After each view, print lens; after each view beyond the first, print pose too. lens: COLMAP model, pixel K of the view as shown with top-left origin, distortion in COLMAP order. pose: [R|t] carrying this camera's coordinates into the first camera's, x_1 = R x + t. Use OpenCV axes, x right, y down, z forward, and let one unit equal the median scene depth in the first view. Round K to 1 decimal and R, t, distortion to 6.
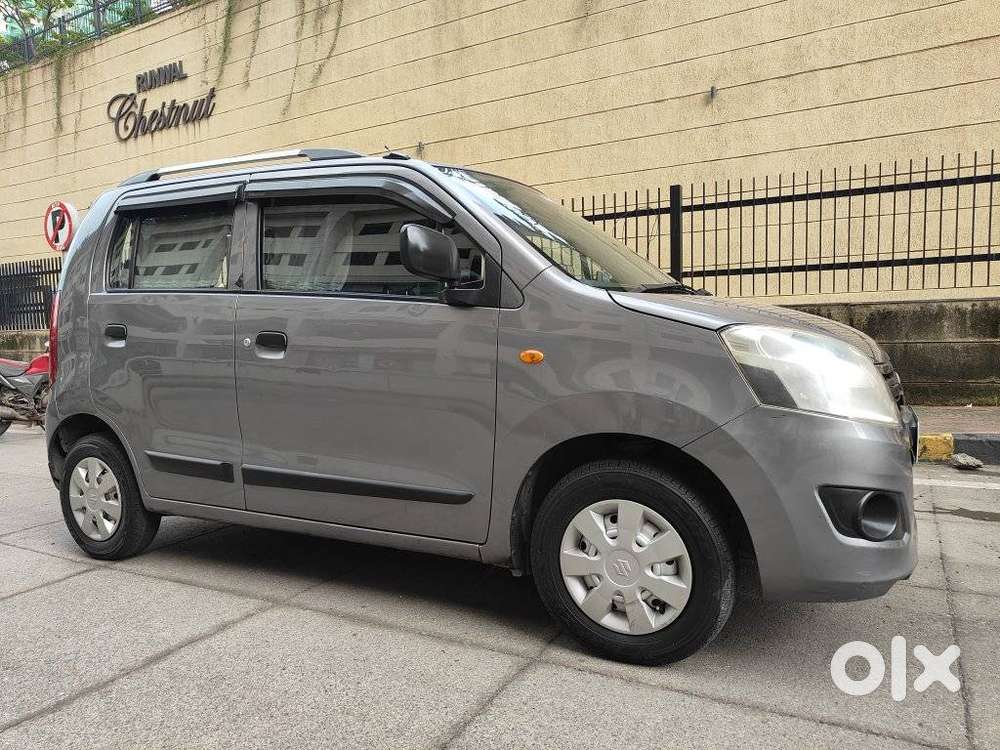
lens RADIAL K [[694.8, 0, 503.8], [0, 694.8, 377.1], [0, 0, 1]] dist [0.001713, 0.007148]
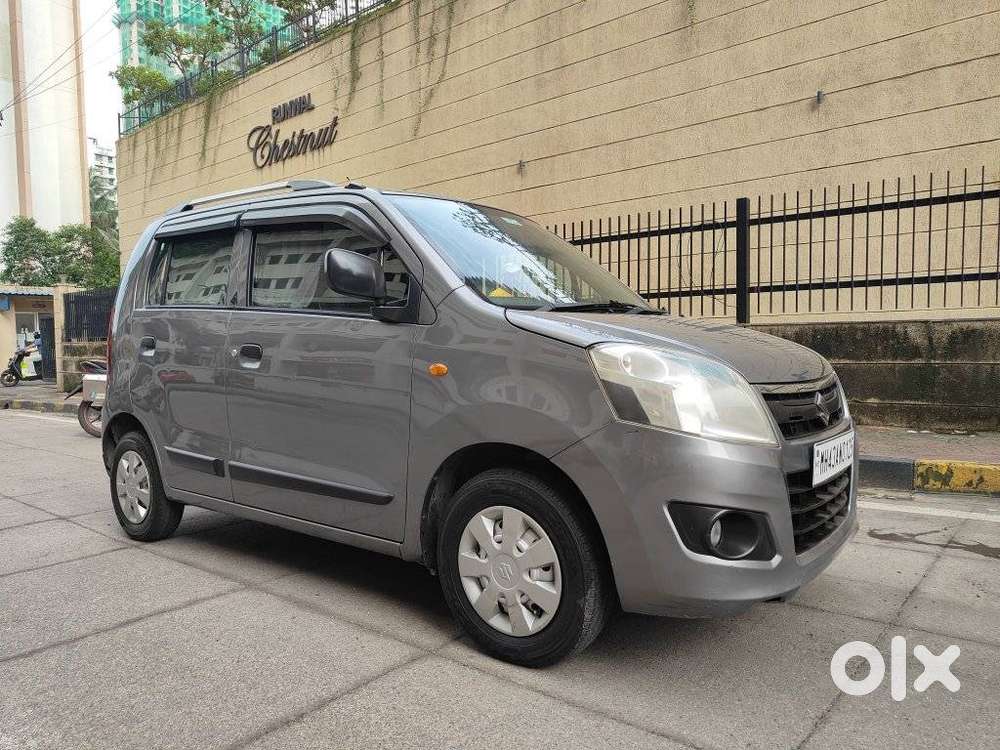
lens RADIAL K [[695.5, 0, 501.4], [0, 695.5, 379.5], [0, 0, 1]] dist [0.001520, 0.008220]
pose [[0.983573, 0.020774, -0.179309, 0.252297], [-0.023780, 0.999610, -0.014630, -0.000925], [0.178935, 0.018654, 0.983684, -0.033375]]
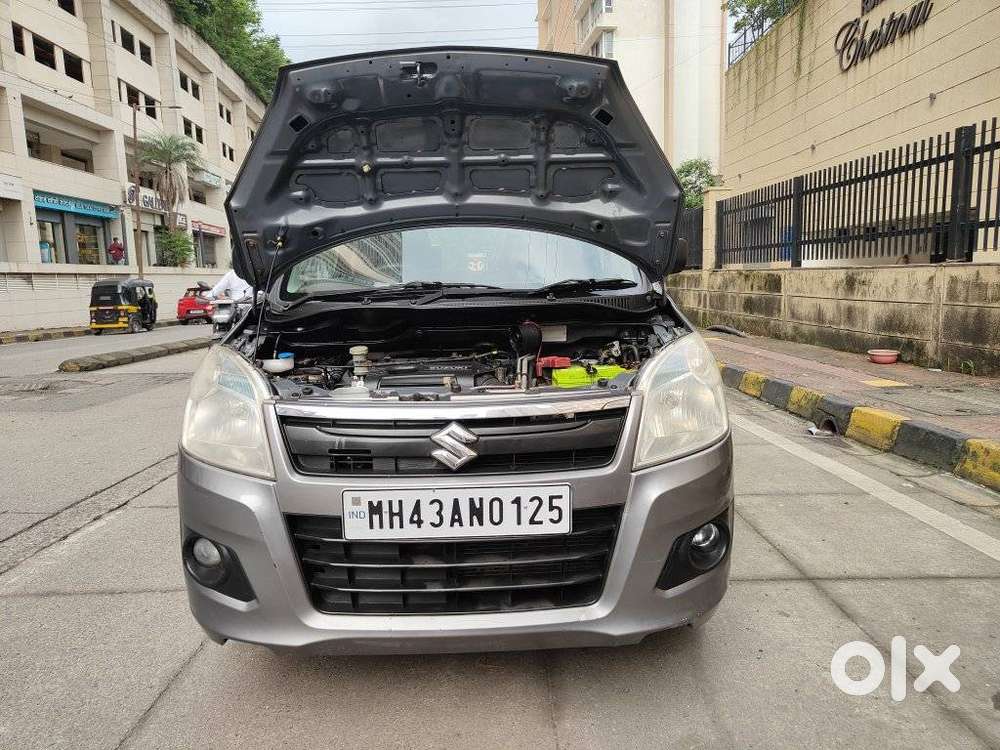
lens RADIAL K [[694.5, 0, 500.0], [0, 694.5, 375.0], [0, 0, 1]] dist [0.015946, -0.003390]
pose [[0.492237, 0.132185, -0.860366, 1.002252], [-0.043603, 0.990906, 0.127295, -0.136618], [0.869368, -0.025145, 0.493525, 0.579665]]
